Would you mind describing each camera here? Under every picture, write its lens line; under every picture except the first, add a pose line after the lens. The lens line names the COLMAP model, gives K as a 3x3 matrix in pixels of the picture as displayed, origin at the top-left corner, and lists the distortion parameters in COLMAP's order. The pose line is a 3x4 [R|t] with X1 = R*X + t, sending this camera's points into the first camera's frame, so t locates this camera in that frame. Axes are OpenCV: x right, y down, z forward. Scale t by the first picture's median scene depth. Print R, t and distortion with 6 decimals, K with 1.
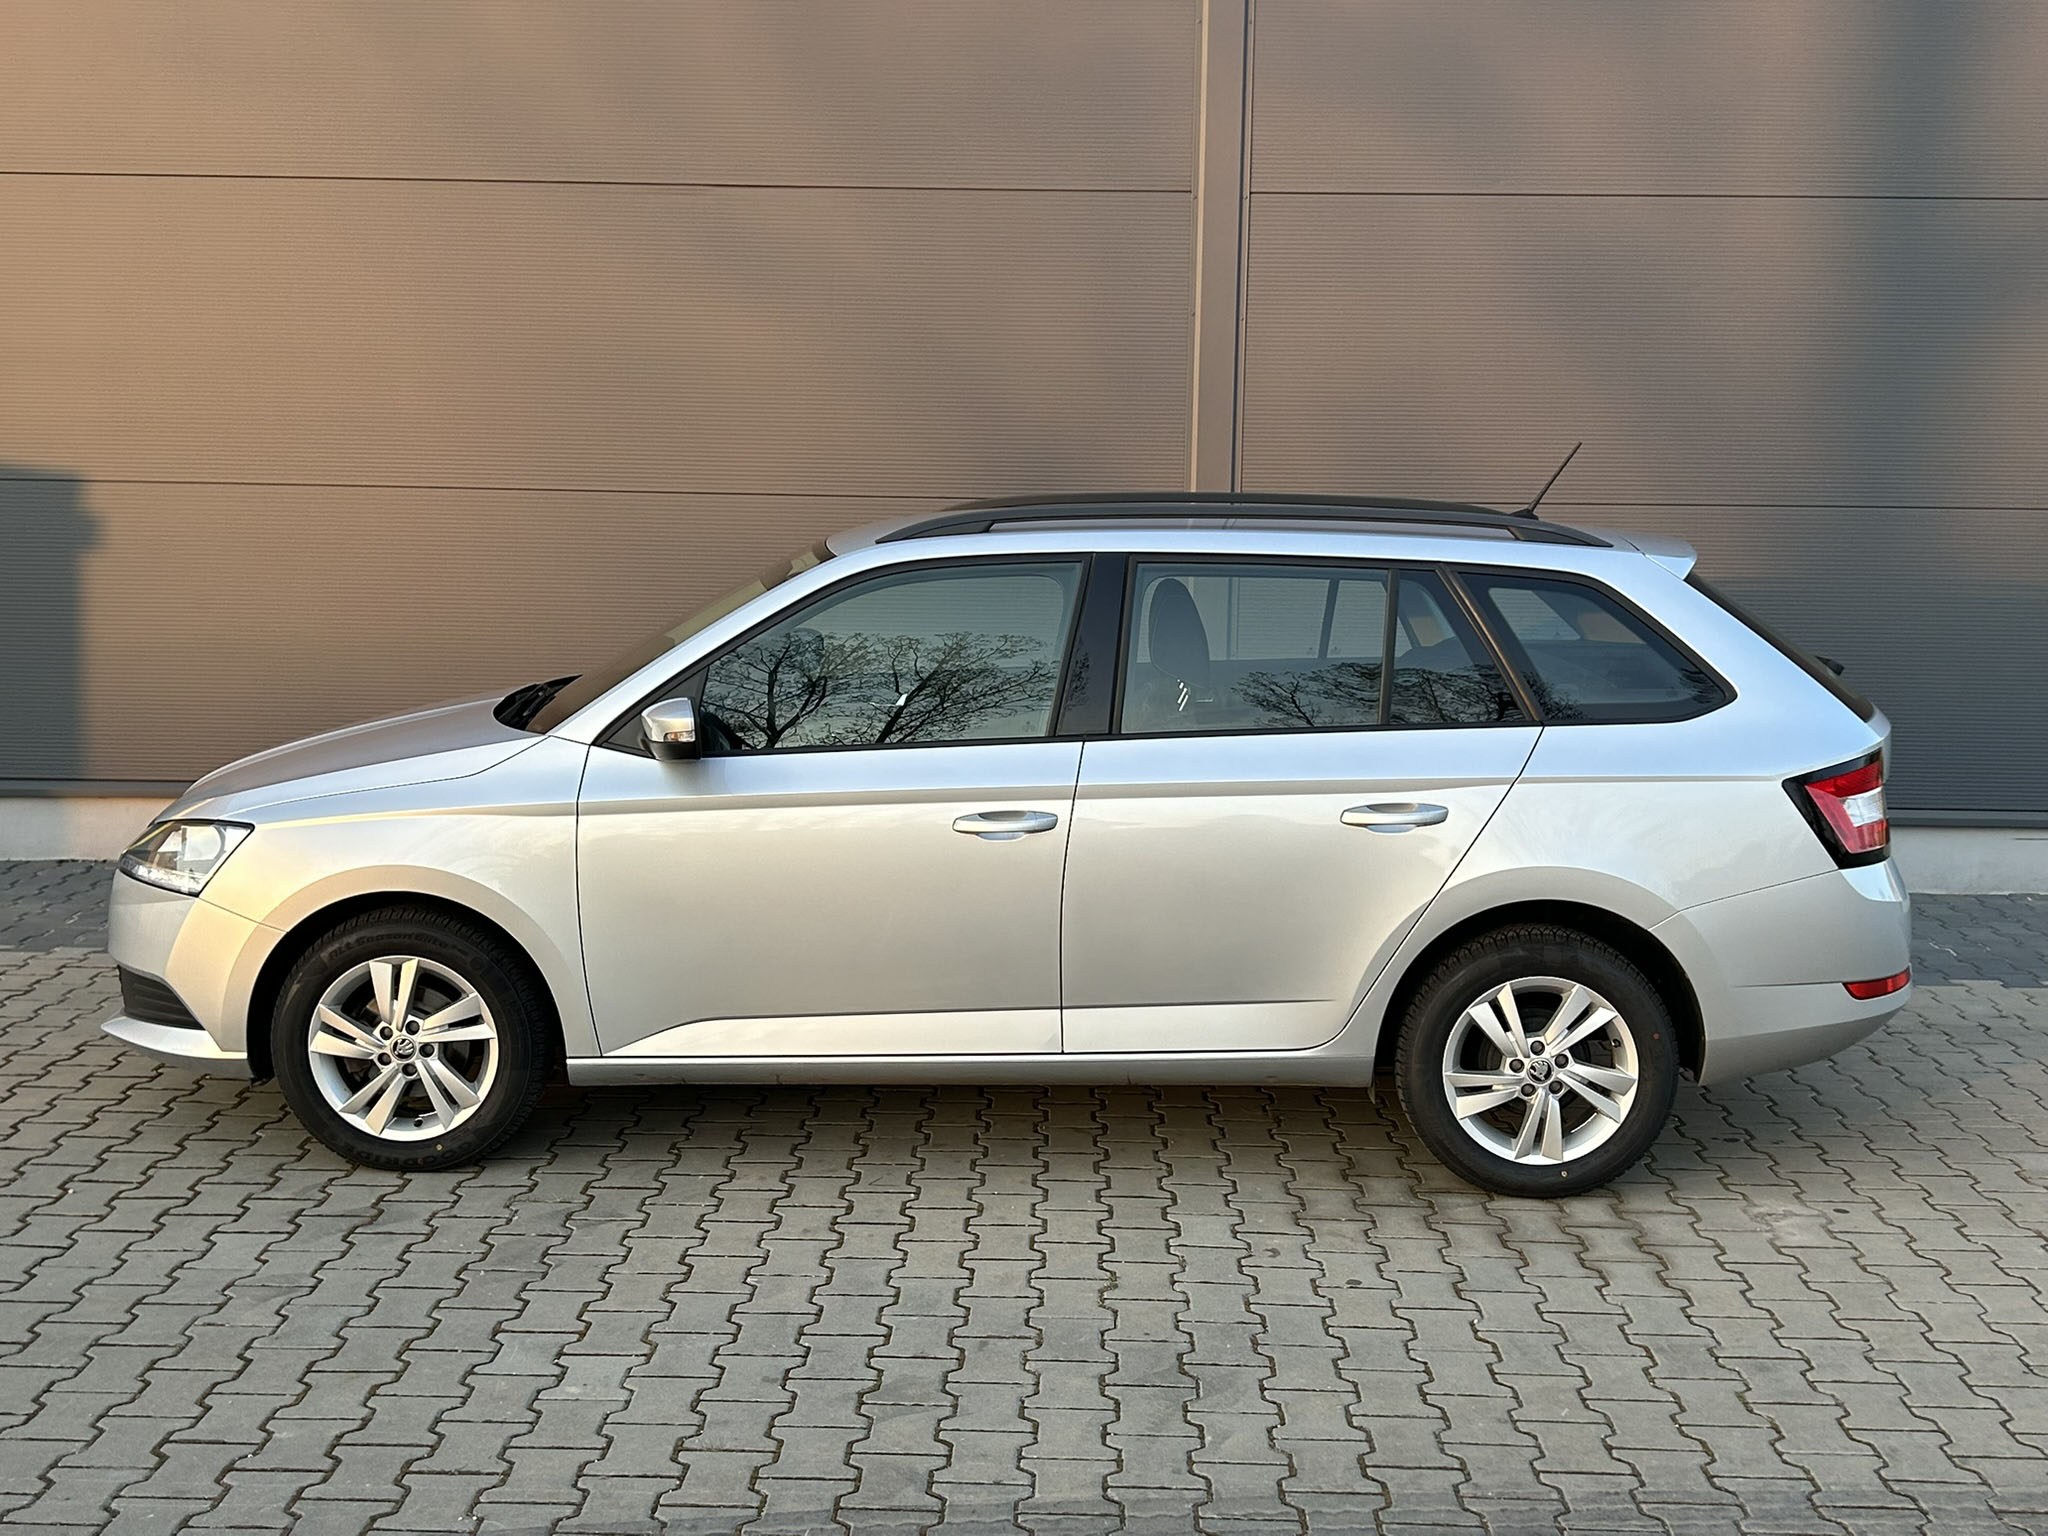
lens RADIAL K [[2305.7, 0, 1020.8], [0, 2305.7, 781.2], [0, 0, 1]] dist [0.073749, 0.000000]
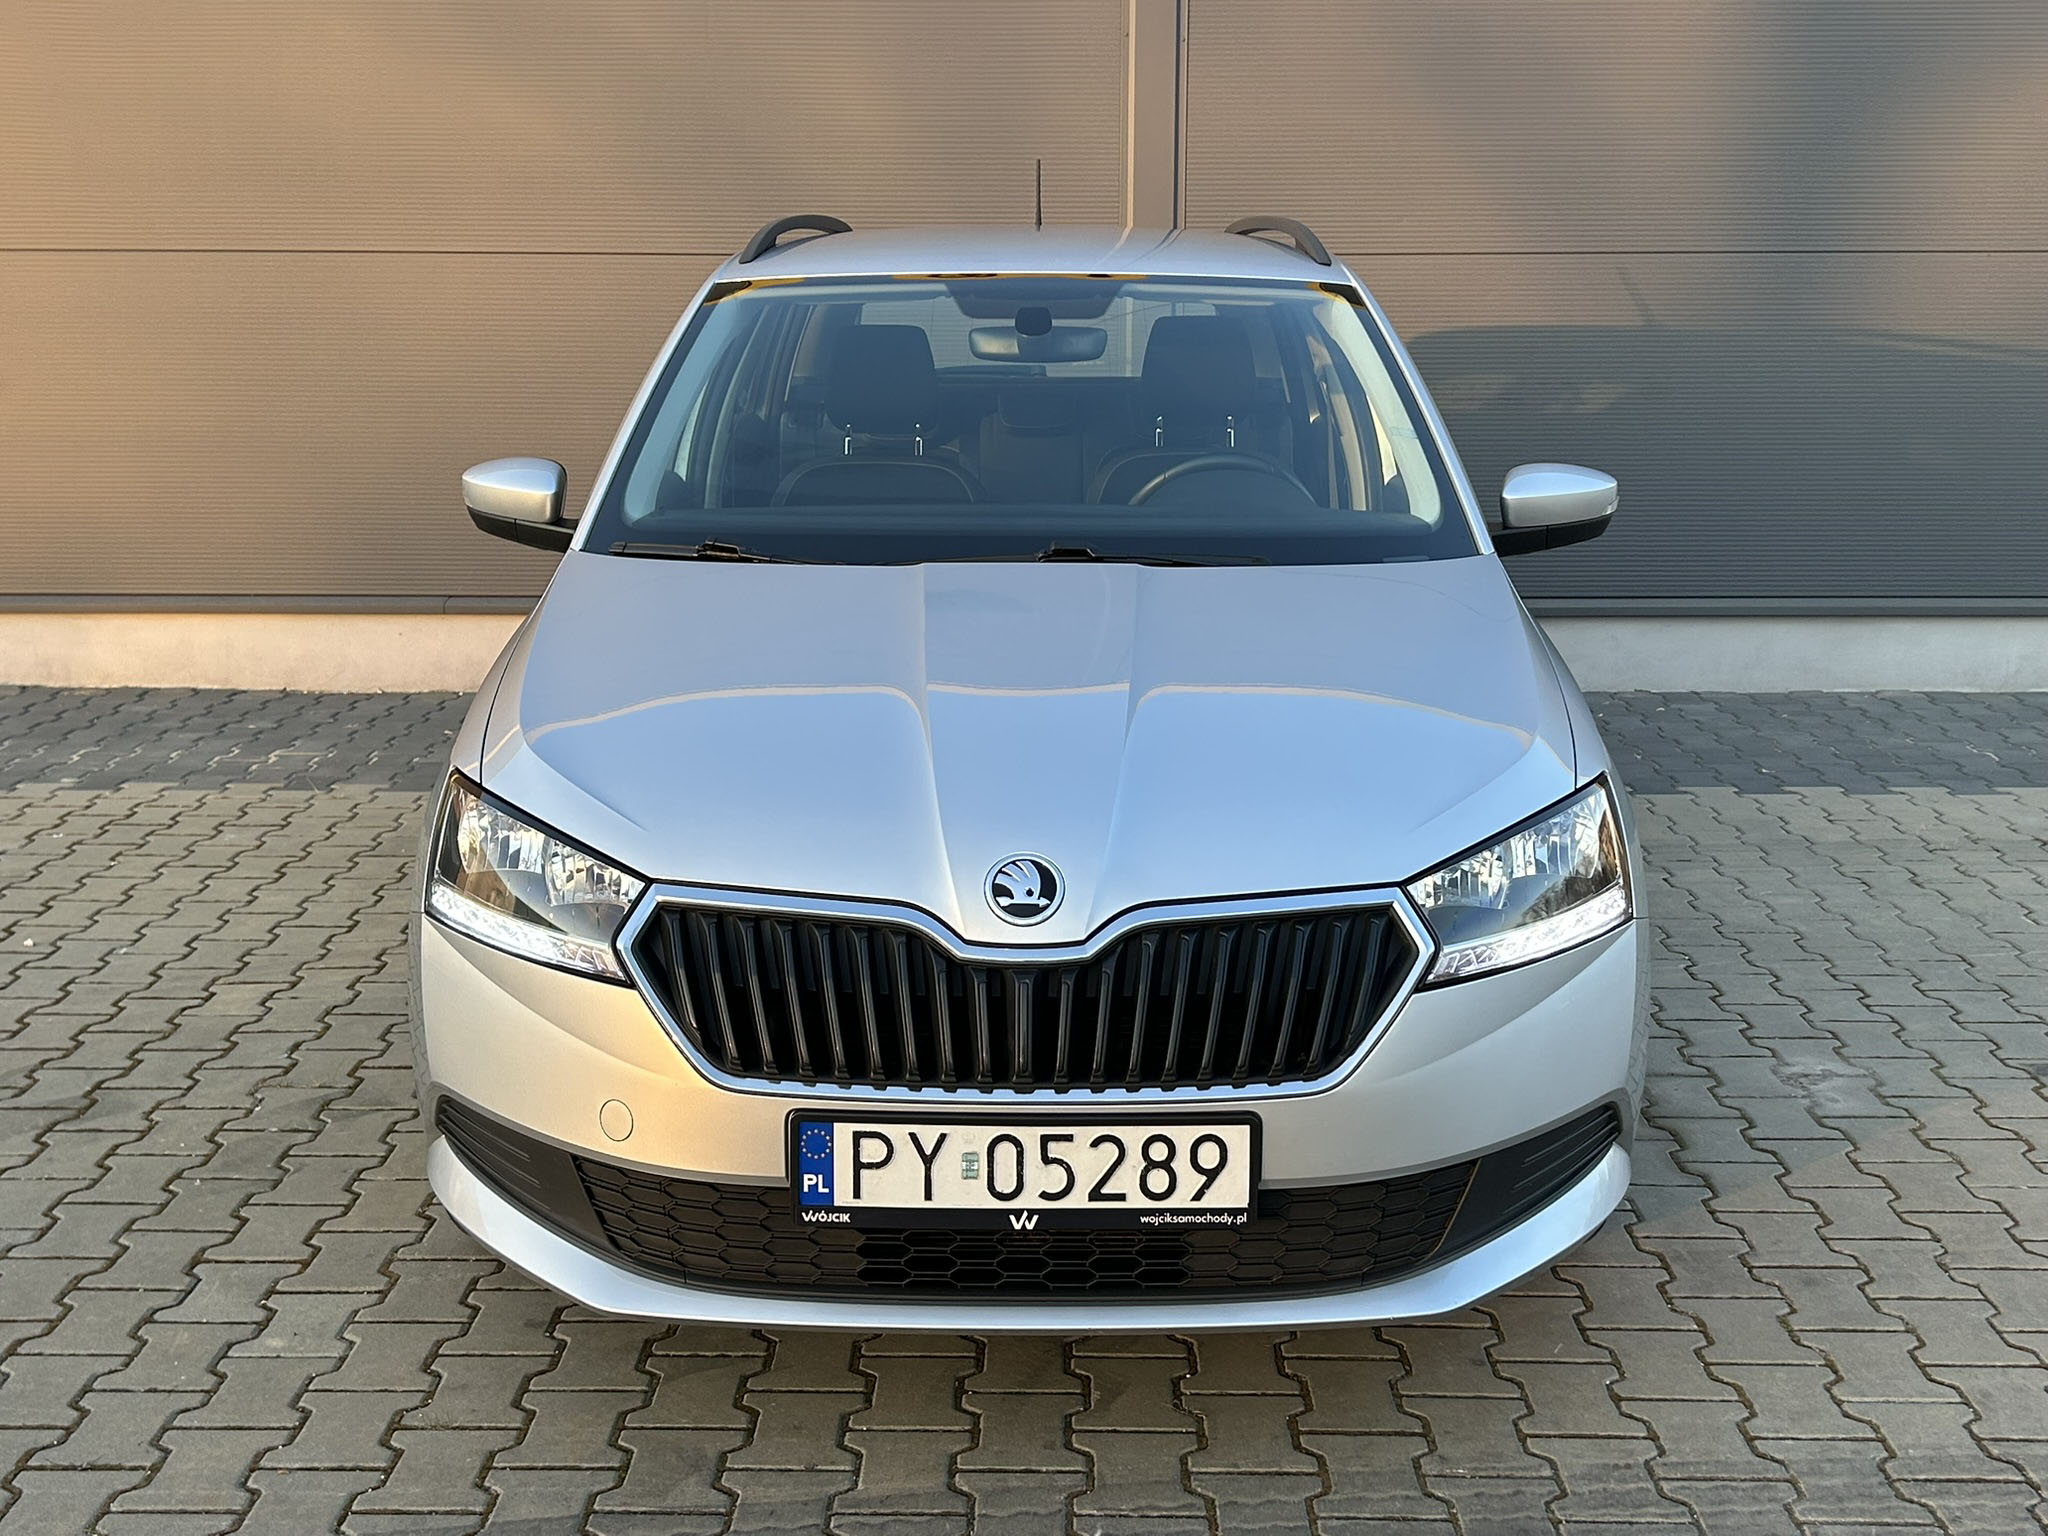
lens RADIAL K [[2281.8, 0, 1068.6], [0, 2281.8, 761.7], [0, 0, 1]] dist [0.055421, 0.000000]
pose [[0.999598, -0.014509, 0.024378, 0.055376], [0.012902, 0.997813, 0.064828, 0.025629], [-0.025265, -0.064487, 0.997599, 0.256152]]
